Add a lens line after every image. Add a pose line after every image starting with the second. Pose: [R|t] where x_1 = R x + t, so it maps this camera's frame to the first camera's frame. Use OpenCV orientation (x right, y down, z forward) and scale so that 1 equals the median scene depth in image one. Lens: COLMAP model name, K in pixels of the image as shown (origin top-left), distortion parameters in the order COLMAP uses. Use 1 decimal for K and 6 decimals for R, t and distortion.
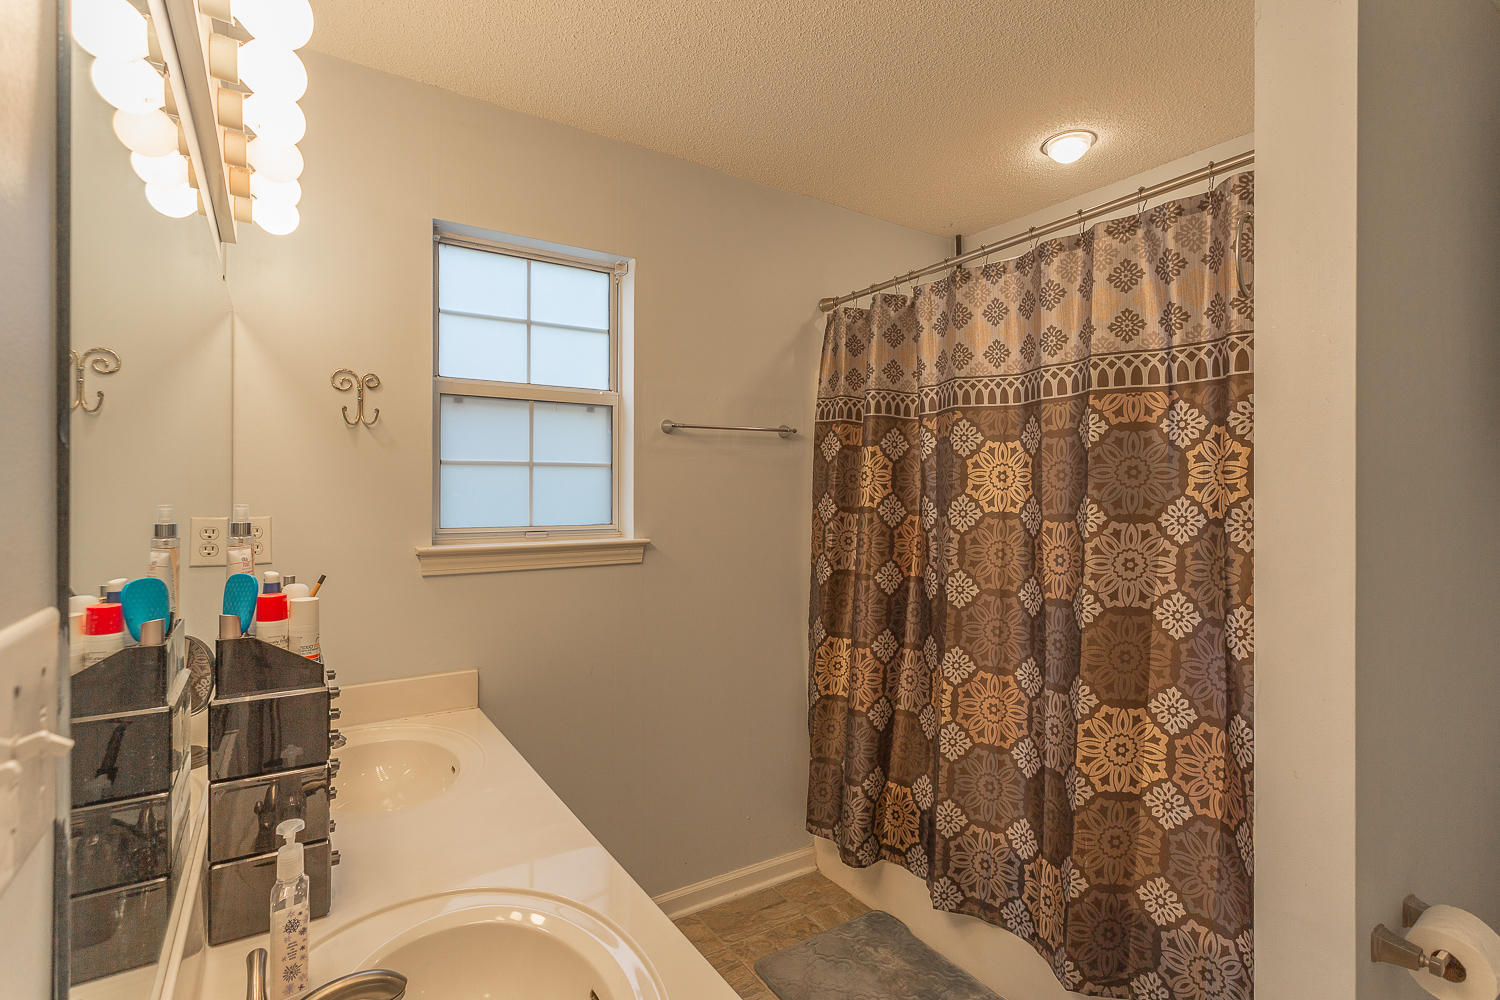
lens RADIAL K [[722.8, 0, 748.9], [0, 722.8, 489.4], [0, 0, 1]] dist [0.001441, 0.002950]
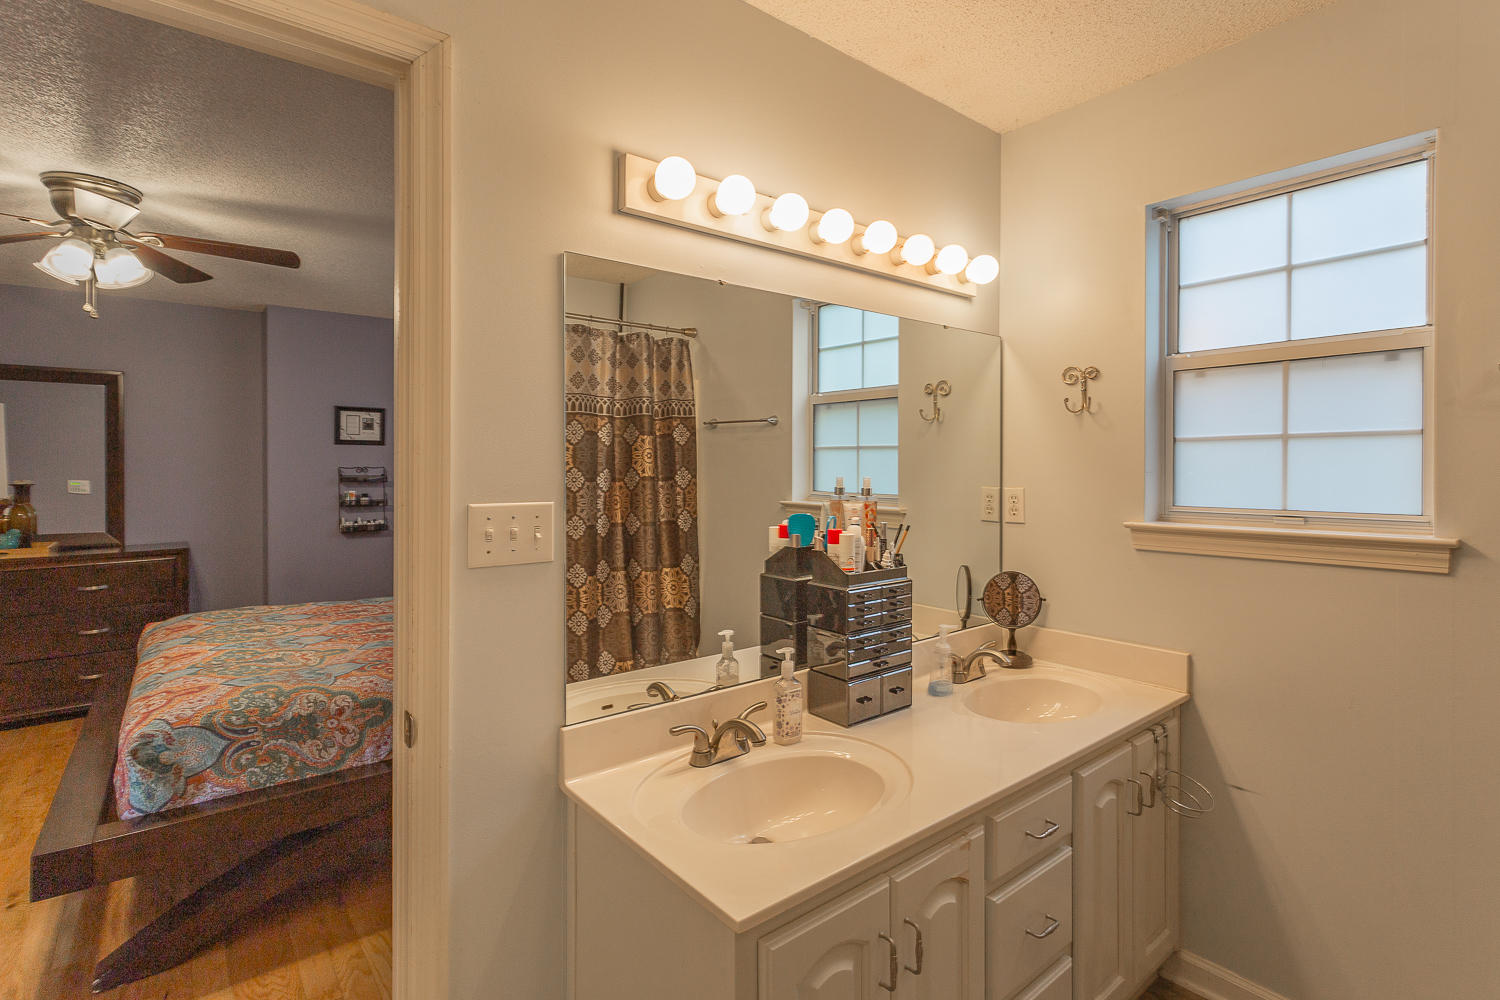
lens RADIAL K [[722.8, 0, 733.2], [0, 722.8, 465.3], [0, 0, 1]] dist [0.001441, 0.002950]
pose [[0.077481, -0.007717, -0.996964, 0.495722], [0.000022, 0.999970, -0.007739, 0.005233], [0.996994, 0.000578, 0.077479, 0.296951]]
